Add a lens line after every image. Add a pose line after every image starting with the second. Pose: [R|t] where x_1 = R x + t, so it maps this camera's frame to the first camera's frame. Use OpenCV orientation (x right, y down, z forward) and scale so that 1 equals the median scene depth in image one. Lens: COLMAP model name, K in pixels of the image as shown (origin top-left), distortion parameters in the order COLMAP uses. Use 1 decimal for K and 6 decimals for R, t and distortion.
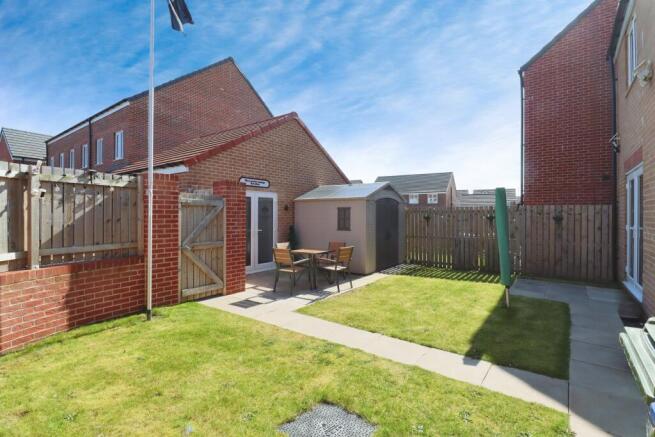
lens RADIAL K [[325.2, 0, 331.7], [0, 325.2, 218.4], [0, 0, 1]] dist [-0.001927, -0.000035]
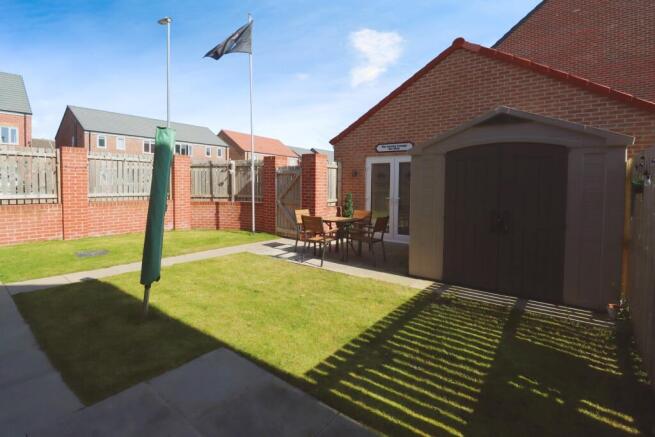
lens RADIAL K [[325.2, 0, 330.6], [0, 325.2, 213.8], [0, 0, 1]] dist [-0.001927, -0.000035]
pose [[-0.006966, 0.102499, -0.994709, 0.763210], [-0.021876, 0.994479, 0.102628, -0.011452], [0.999736, 0.022475, -0.004685, 0.877161]]
